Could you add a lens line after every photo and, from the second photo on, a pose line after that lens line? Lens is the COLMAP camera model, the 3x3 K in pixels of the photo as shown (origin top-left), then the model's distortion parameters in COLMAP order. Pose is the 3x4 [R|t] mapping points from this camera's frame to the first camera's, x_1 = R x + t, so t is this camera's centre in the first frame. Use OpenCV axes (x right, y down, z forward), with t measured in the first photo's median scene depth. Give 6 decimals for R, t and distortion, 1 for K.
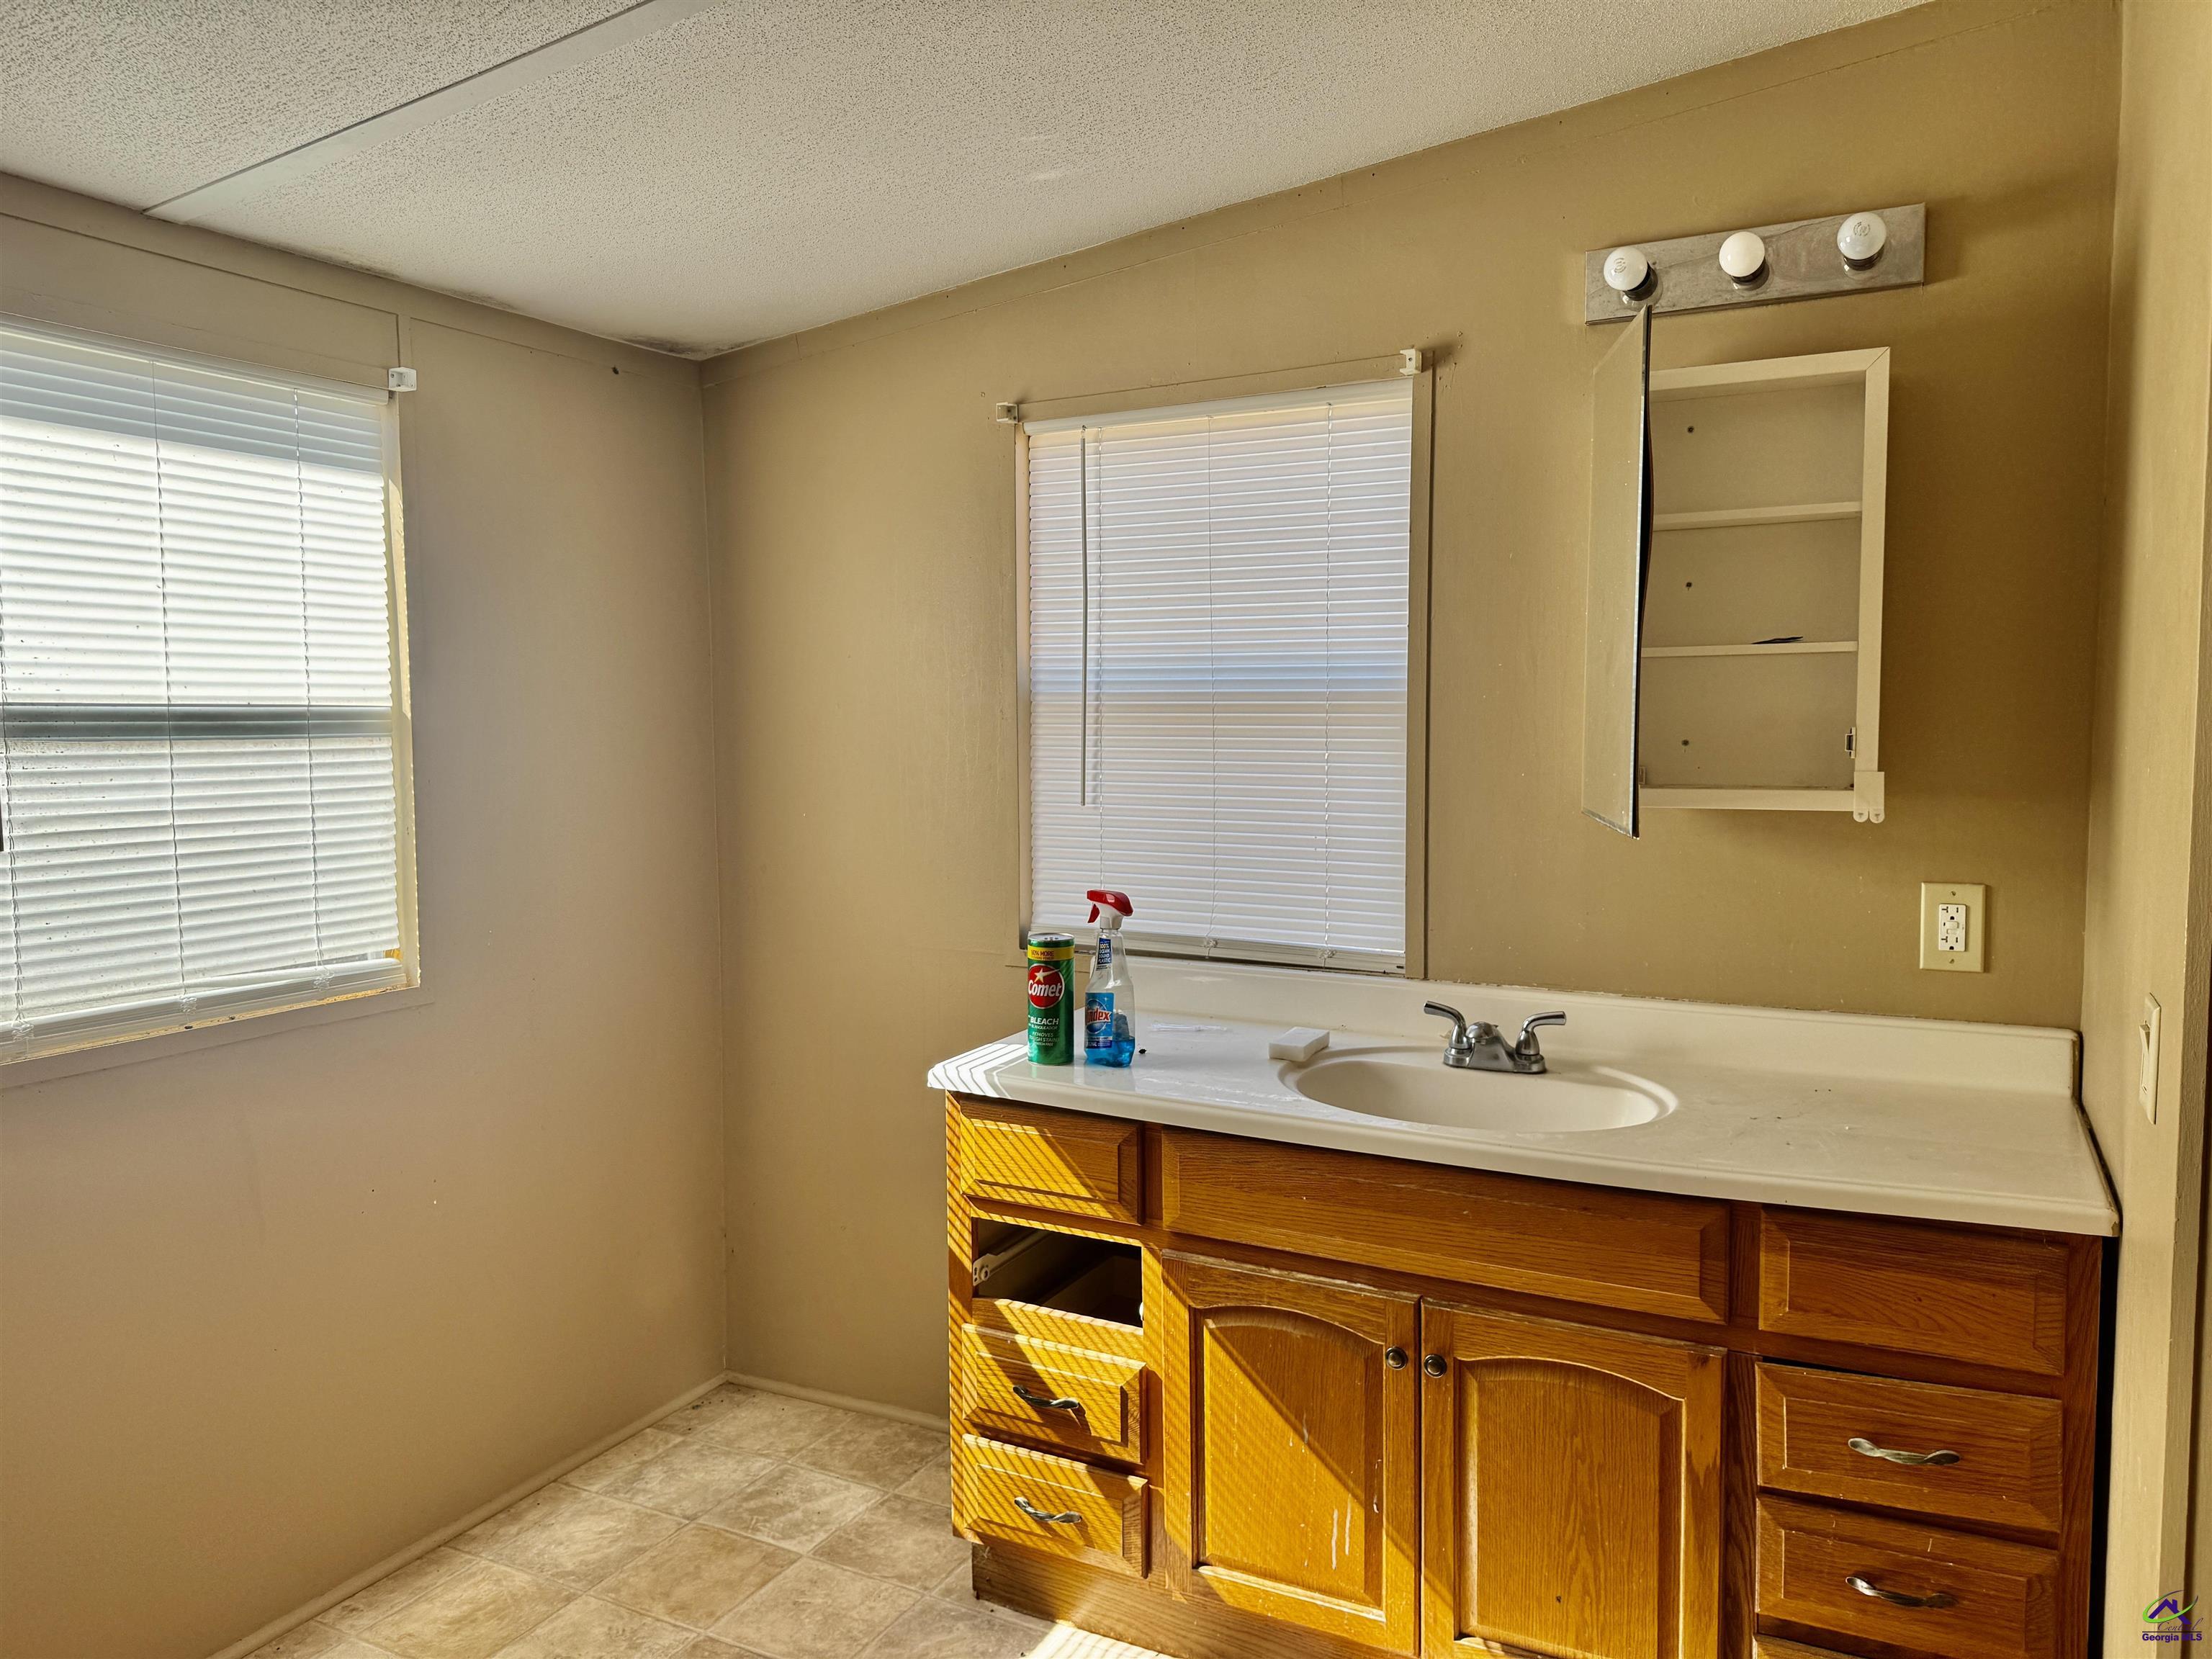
lens RADIAL K [[1543.6, 0, 1106.0], [0, 1543.6, 829.5], [0, 0, 1]] dist [0.081751, -0.138103]
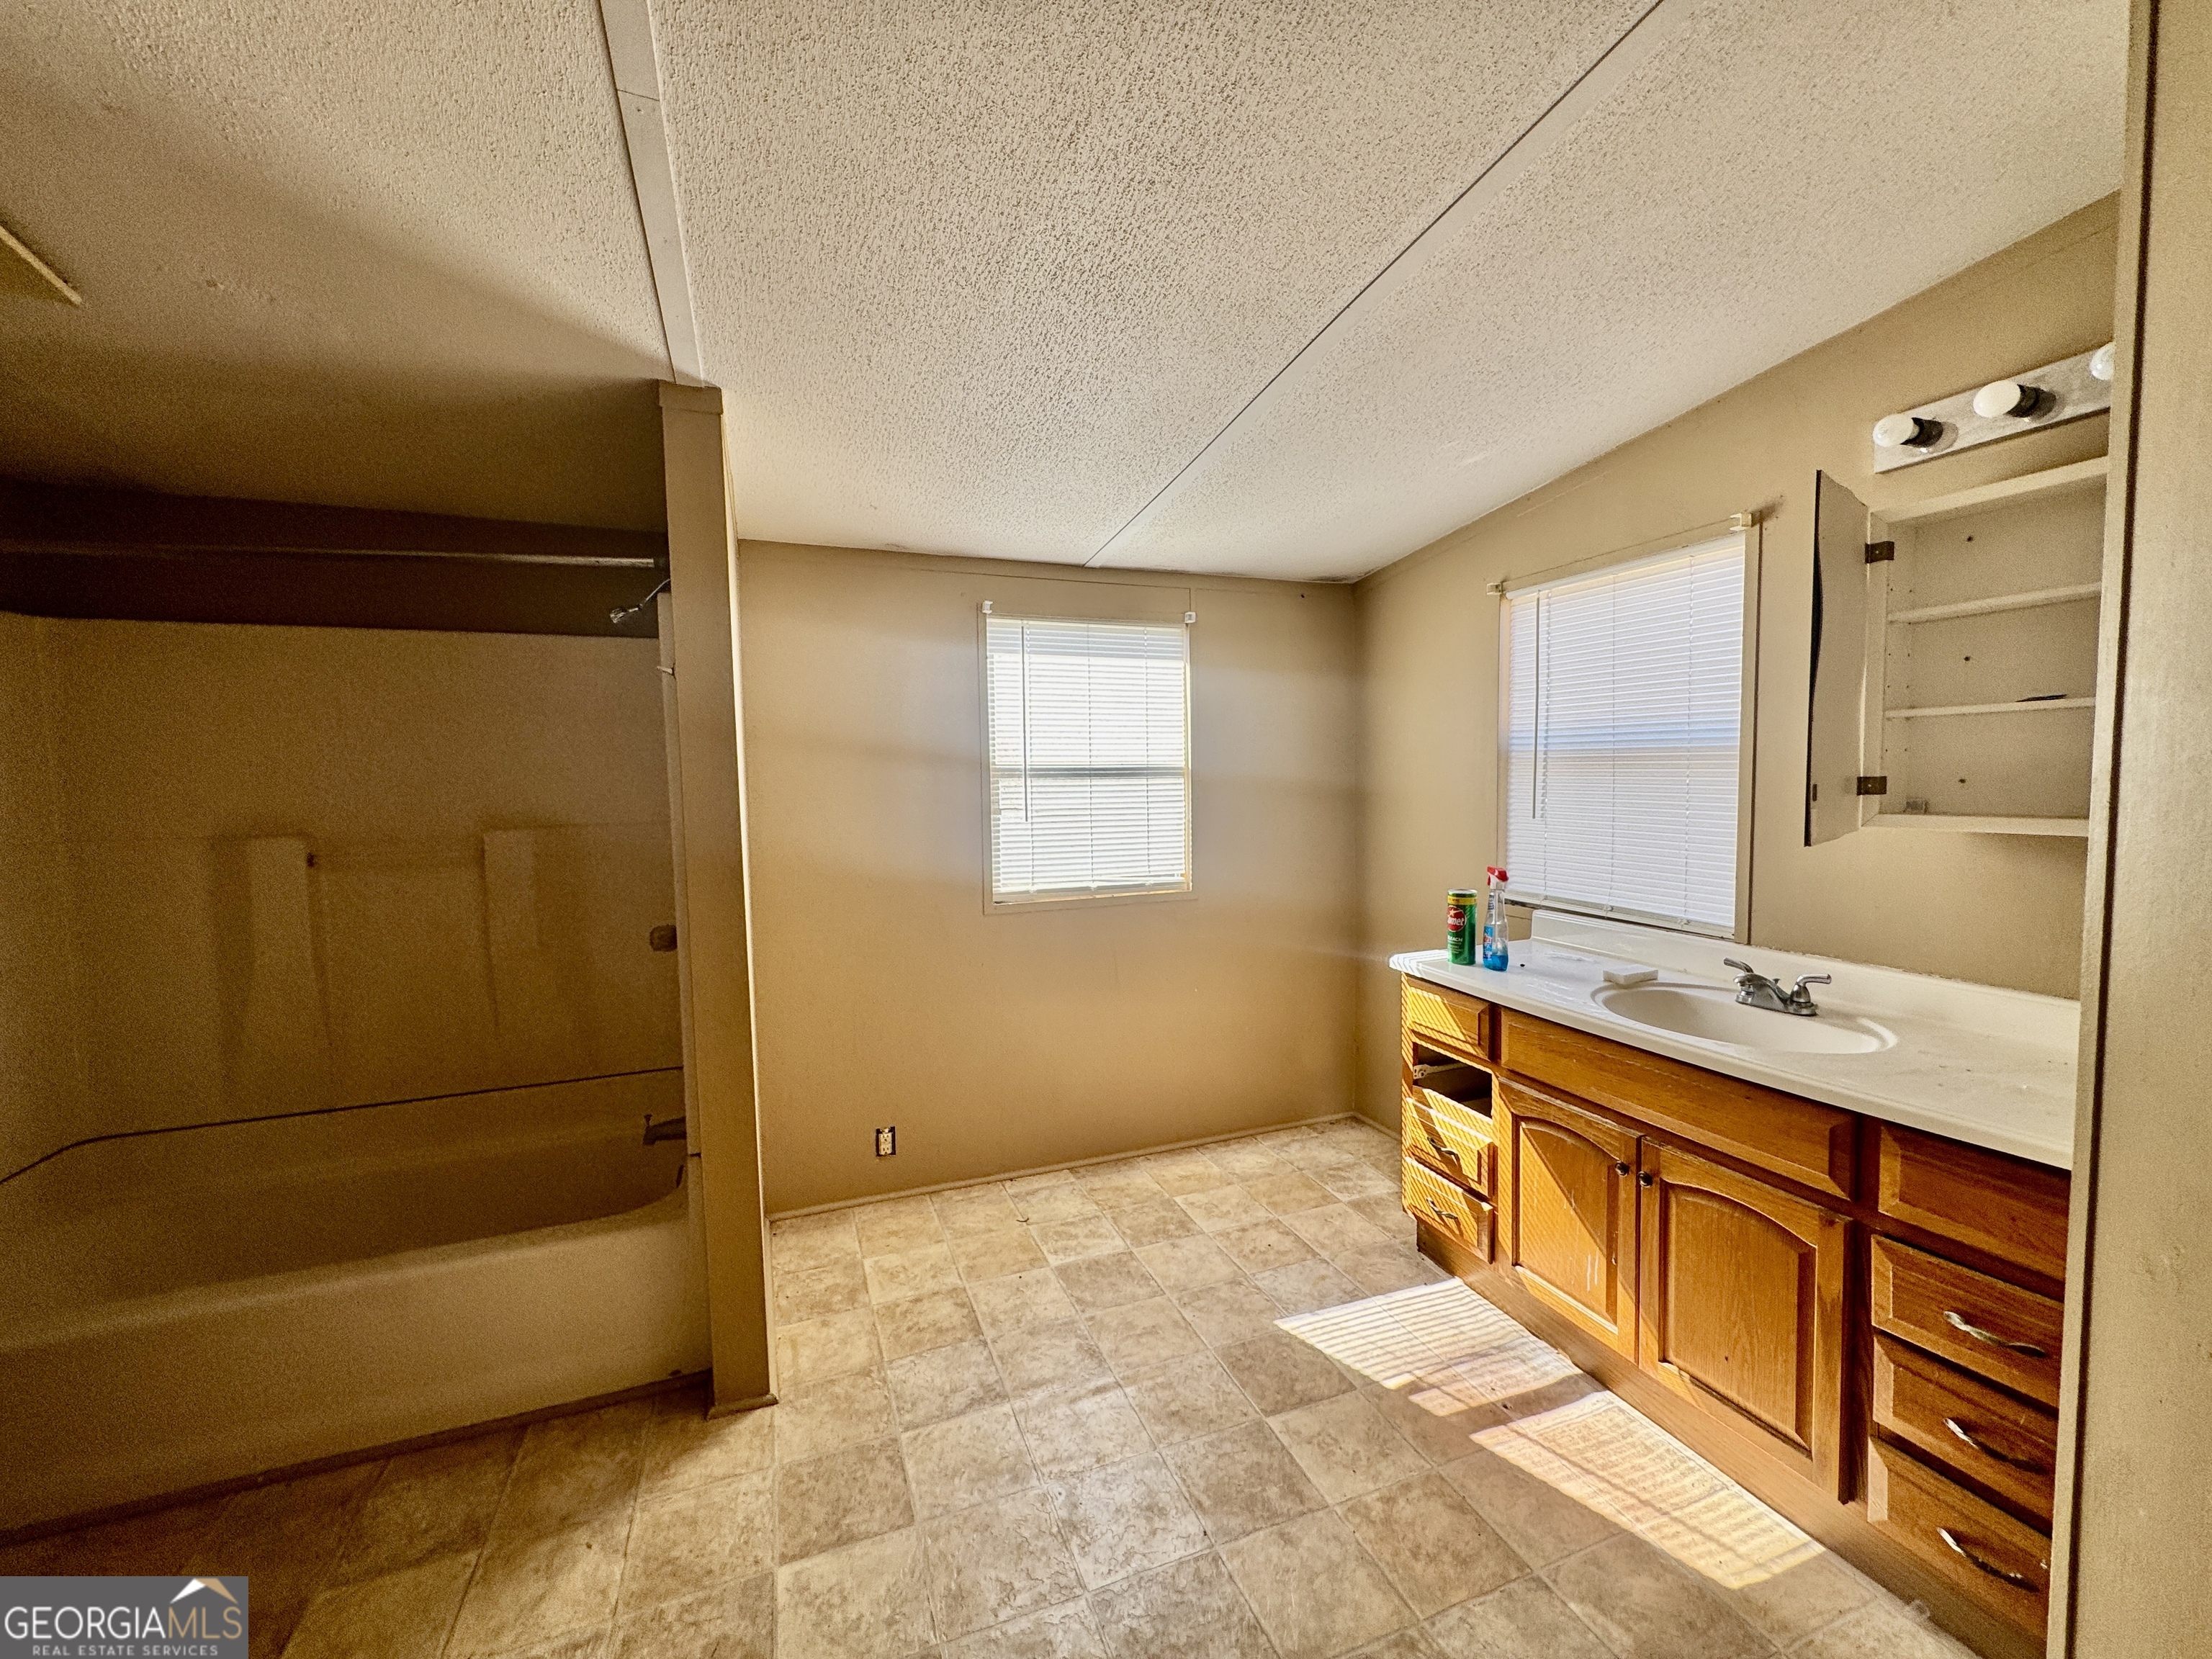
lens RADIAL K [[878.1, 0, 1101.2], [0, 878.1, 833.5], [0, 0, 1]] dist [-0.001699, 0.000047]
pose [[0.747839, 0.038203, -0.662781, 0.323581], [-0.036987, 0.999190, 0.015859, 0.003283], [0.662849, 0.012654, 0.748646, -0.020009]]
